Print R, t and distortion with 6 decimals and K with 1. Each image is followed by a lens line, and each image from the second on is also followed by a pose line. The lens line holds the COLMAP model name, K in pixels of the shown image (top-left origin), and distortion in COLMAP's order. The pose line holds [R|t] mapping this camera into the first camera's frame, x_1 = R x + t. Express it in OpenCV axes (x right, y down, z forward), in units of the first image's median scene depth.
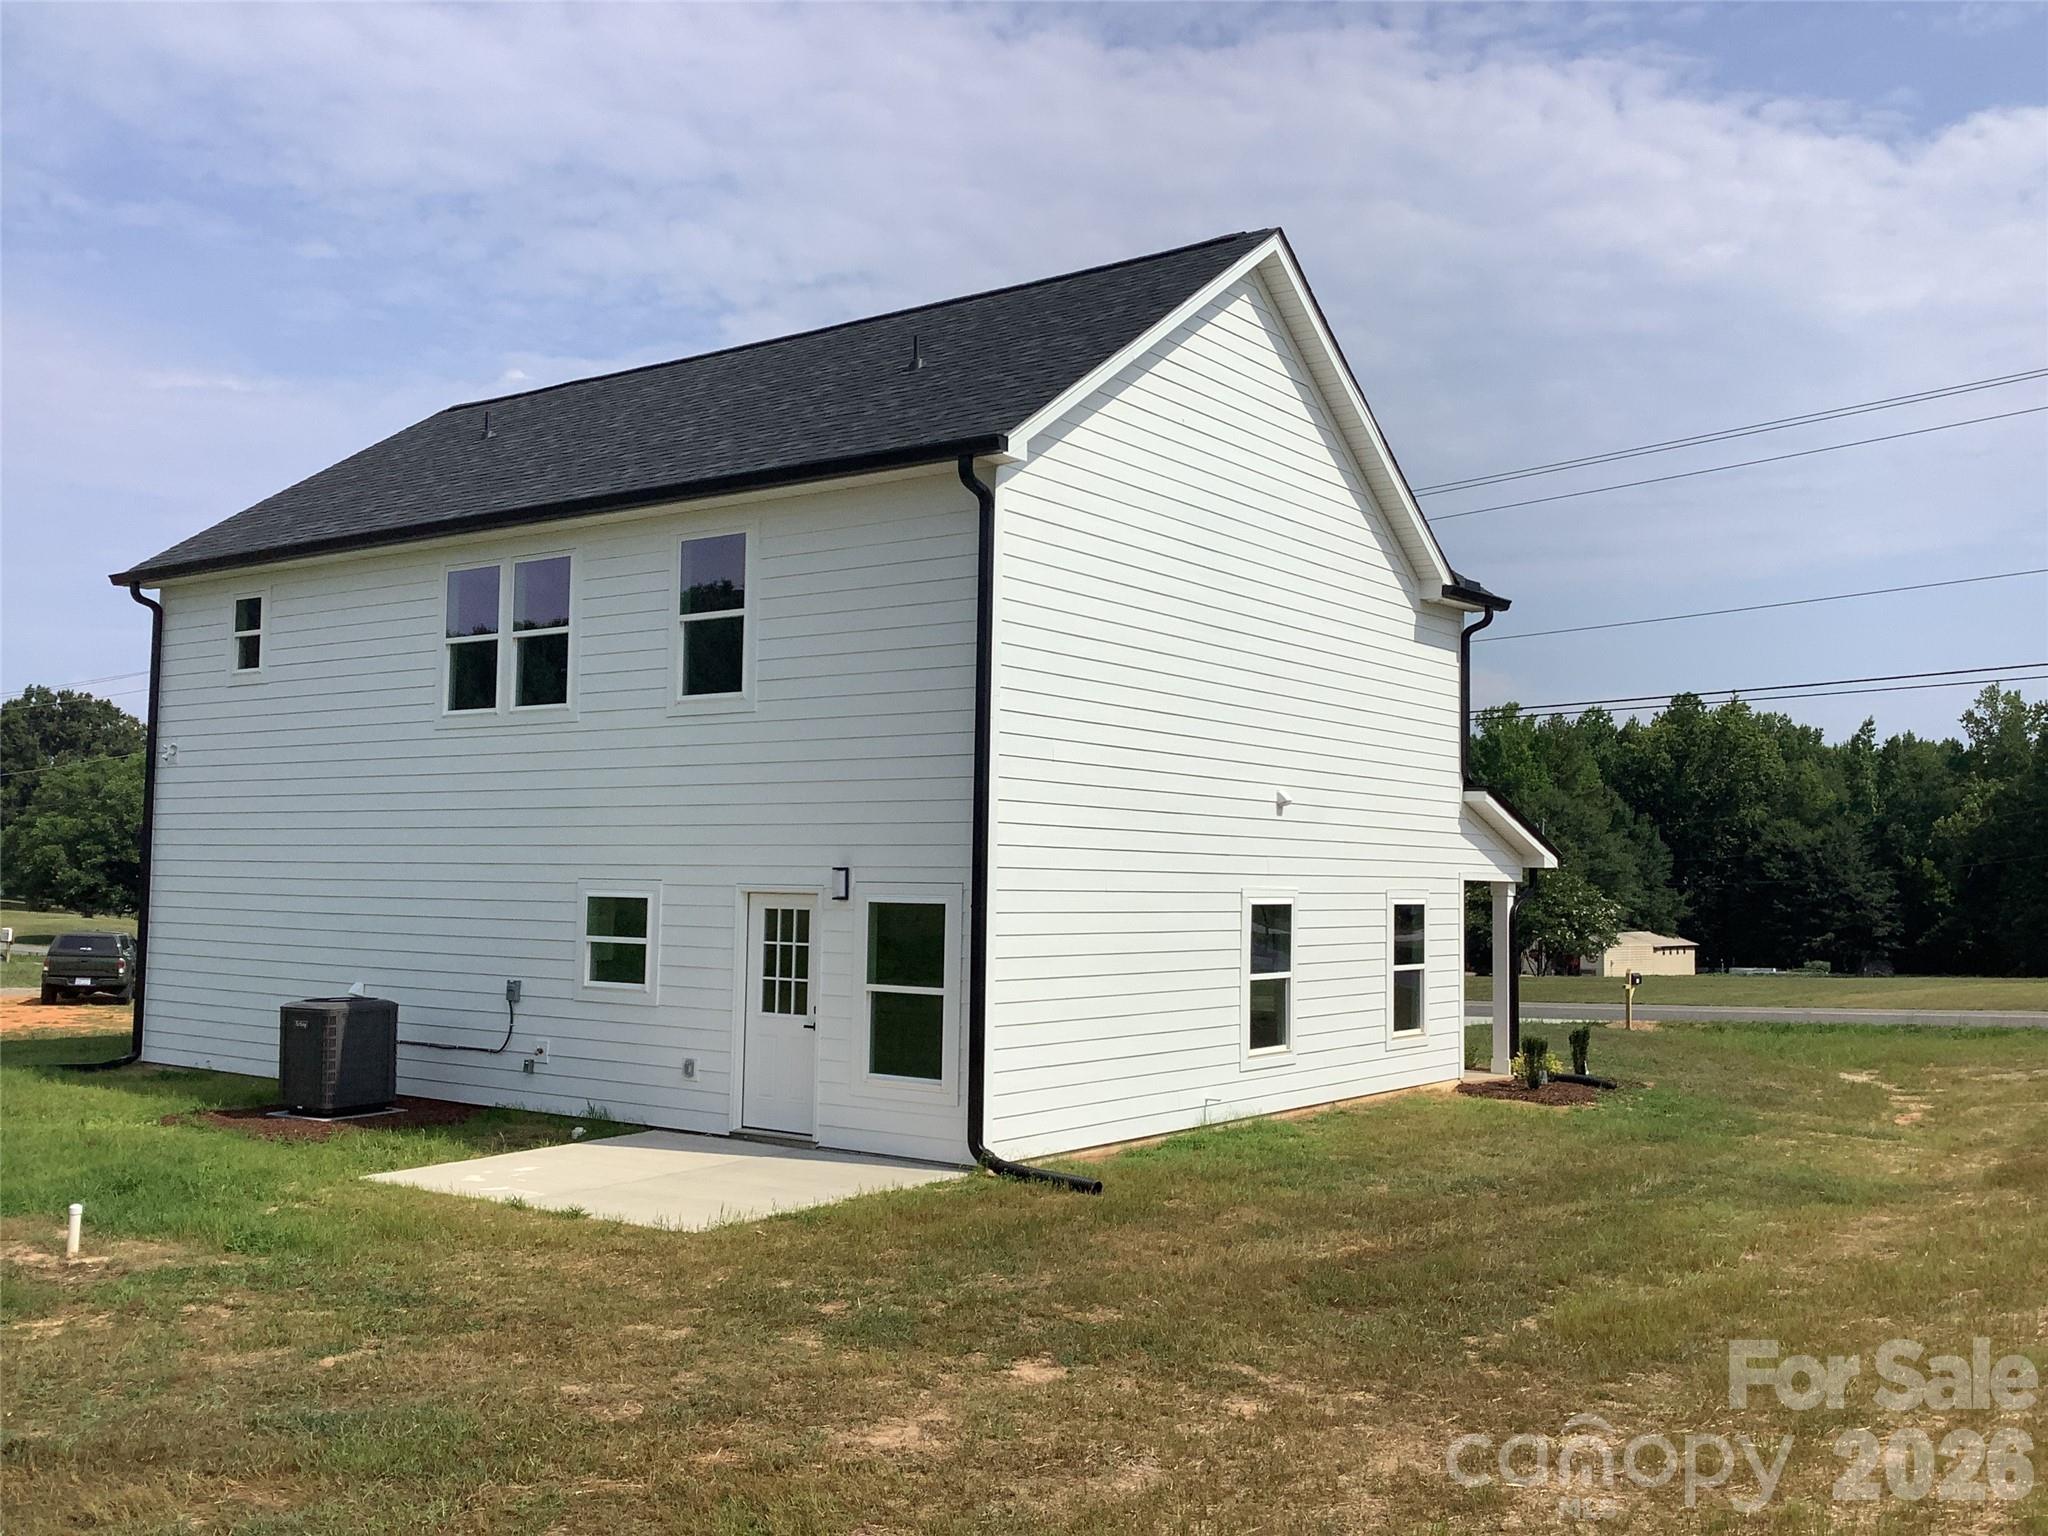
lens RADIAL K [[1870.4, 0, 1024.0], [0, 1870.4, 768.0], [0, 0, 1]] dist [0.002568, -0.021686]
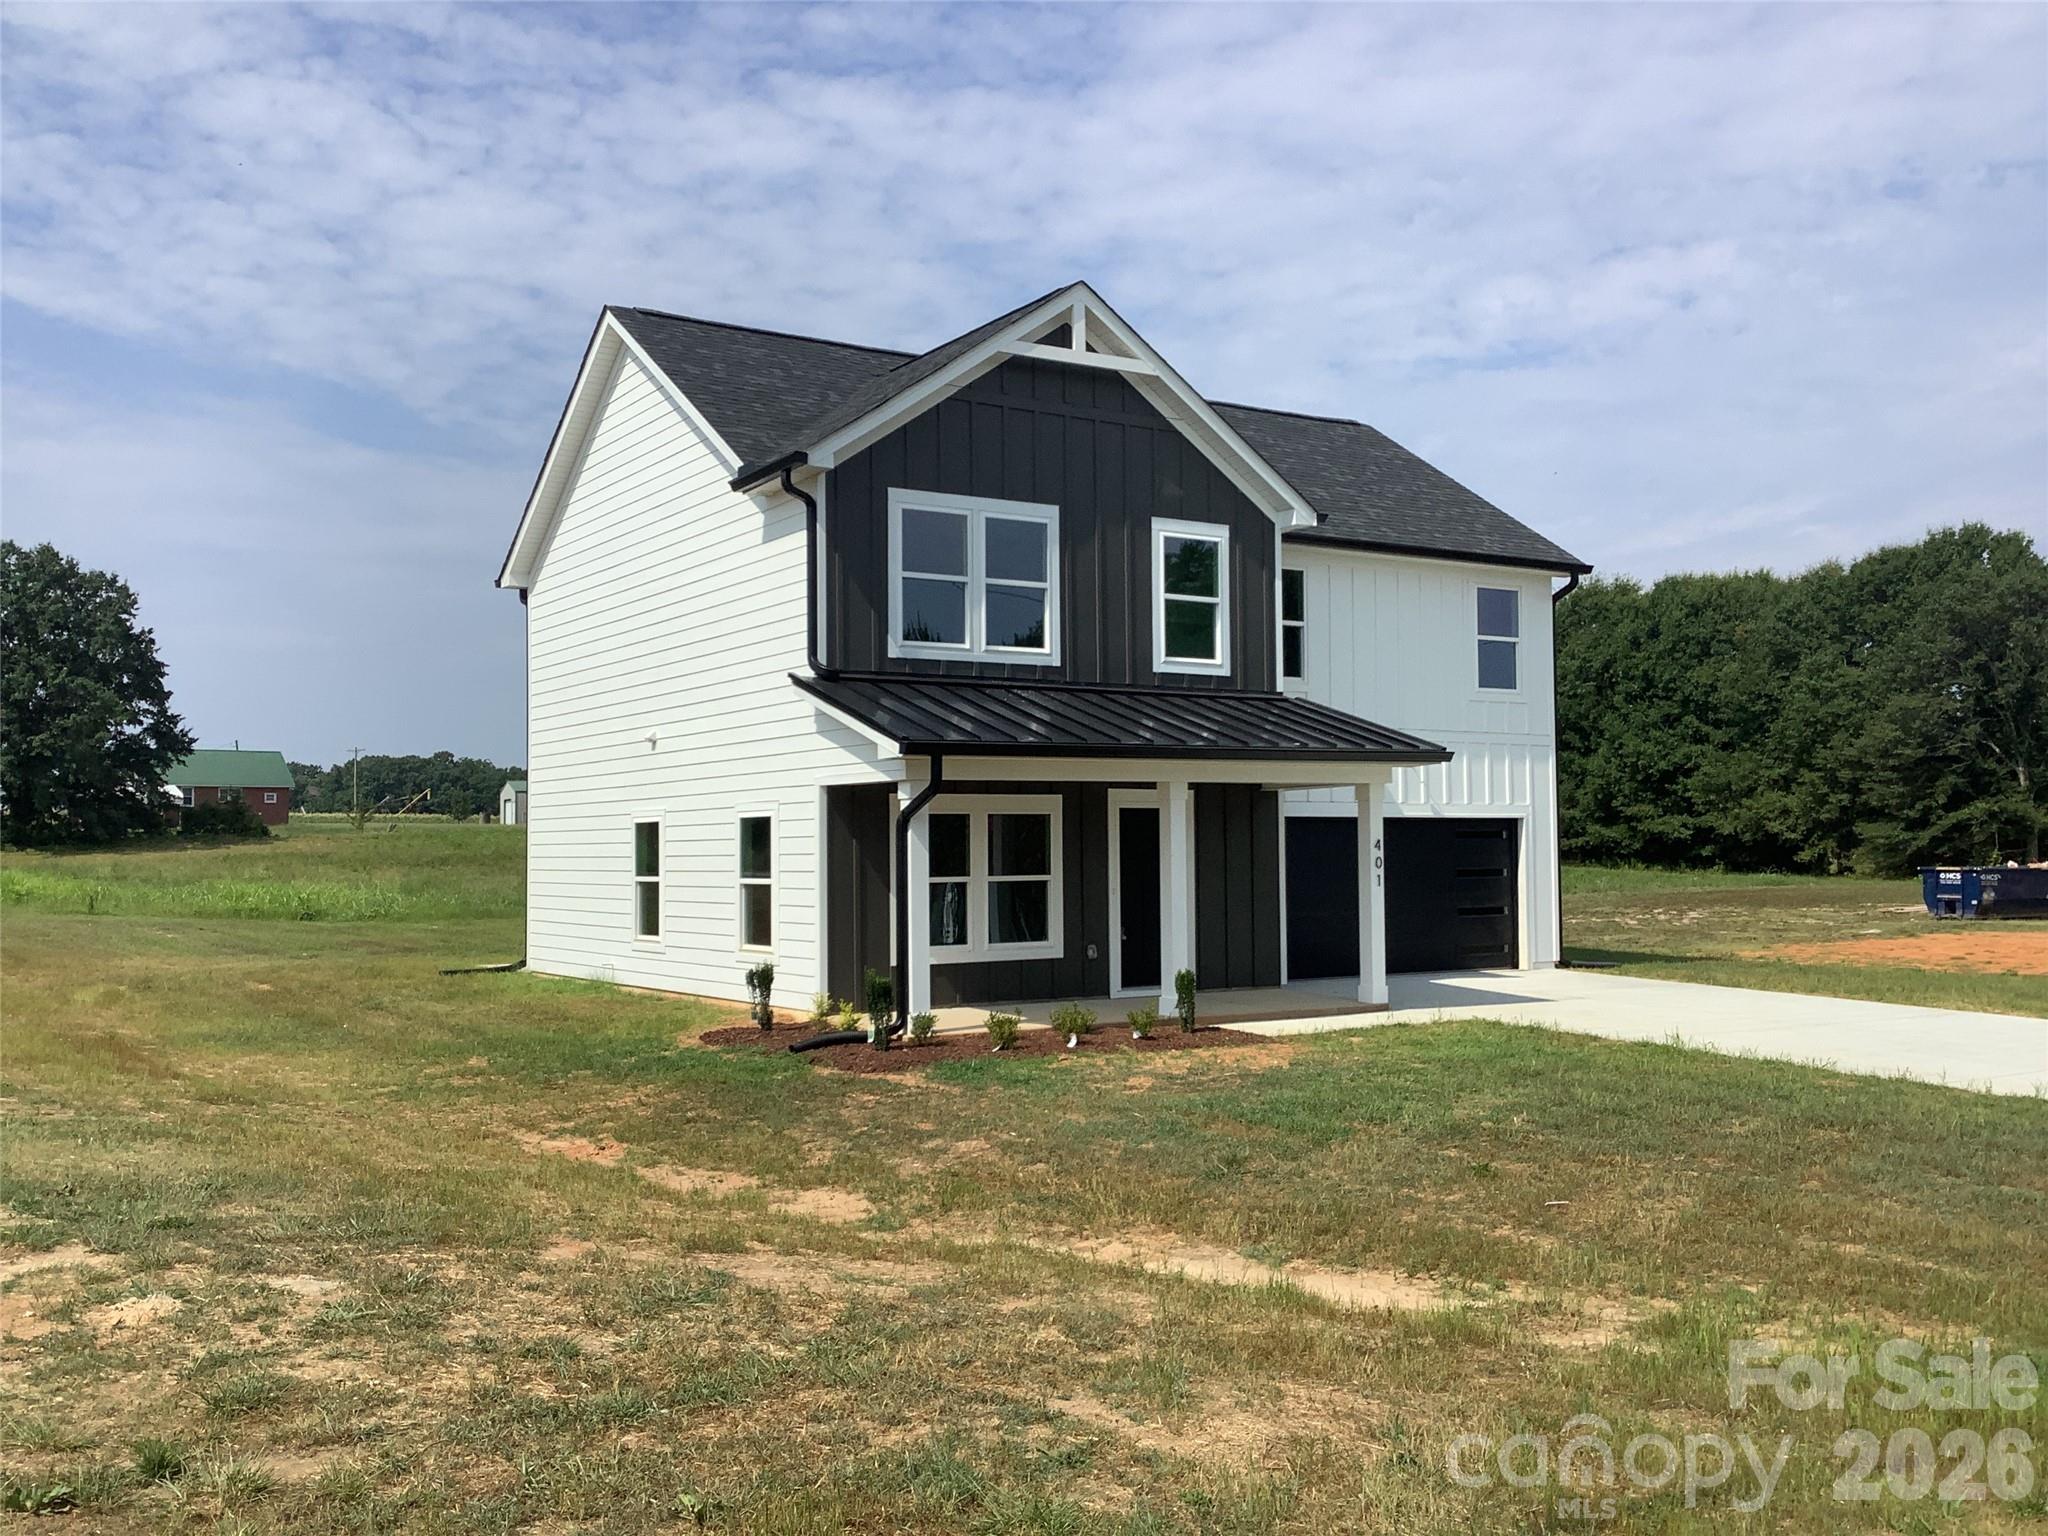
lens RADIAL K [[1883.8, 0, 1023.4], [0, 1883.8, 841.1], [0, 0, 1]] dist [0.005424, -0.015613]
pose [[-0.366003, -0.014545, -0.930500, 1.159802], [0.064767, 0.997055, -0.041060, 0.146194], [0.928357, -0.075294, -0.363984, 1.613145]]
